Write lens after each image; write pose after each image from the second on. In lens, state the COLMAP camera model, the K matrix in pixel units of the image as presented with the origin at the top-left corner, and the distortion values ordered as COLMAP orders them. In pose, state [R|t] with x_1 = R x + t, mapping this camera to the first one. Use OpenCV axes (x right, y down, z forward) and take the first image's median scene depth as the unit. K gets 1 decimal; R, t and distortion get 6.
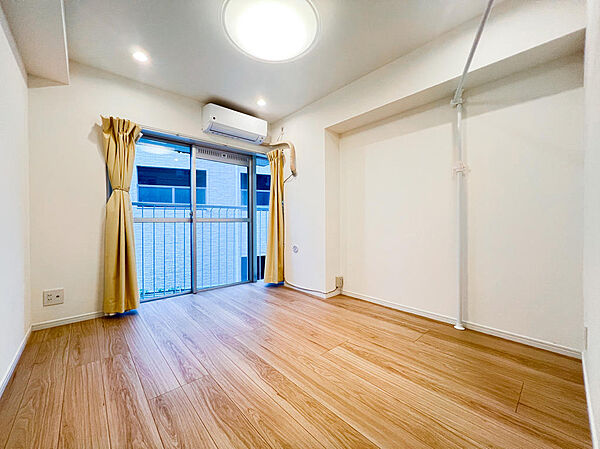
lens RADIAL K [[242.0, 0, 298.2], [0, 242.0, 223.3], [0, 0, 1]] dist [-0.001817, 0.000270]
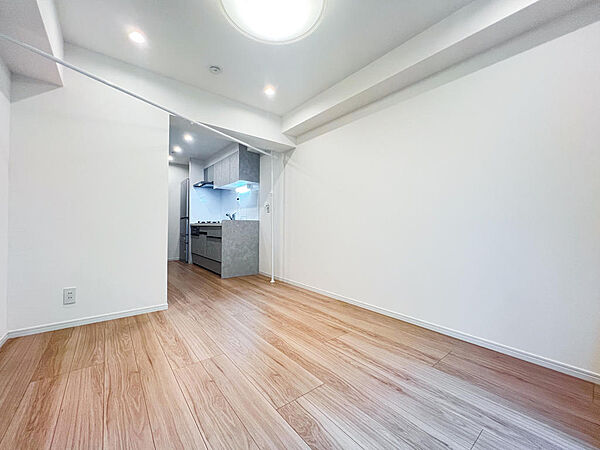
lens RADIAL K [[242.0, 0, 298.2], [0, 242.0, 223.8], [0, 0, 1]] dist [-0.001817, 0.000270]
pose [[-0.998158, -0.002890, 0.060598, -0.194161], [-0.003027, 0.999993, -0.002167, 0.007301], [-0.060591, -0.002346, -0.998160, 1.410944]]
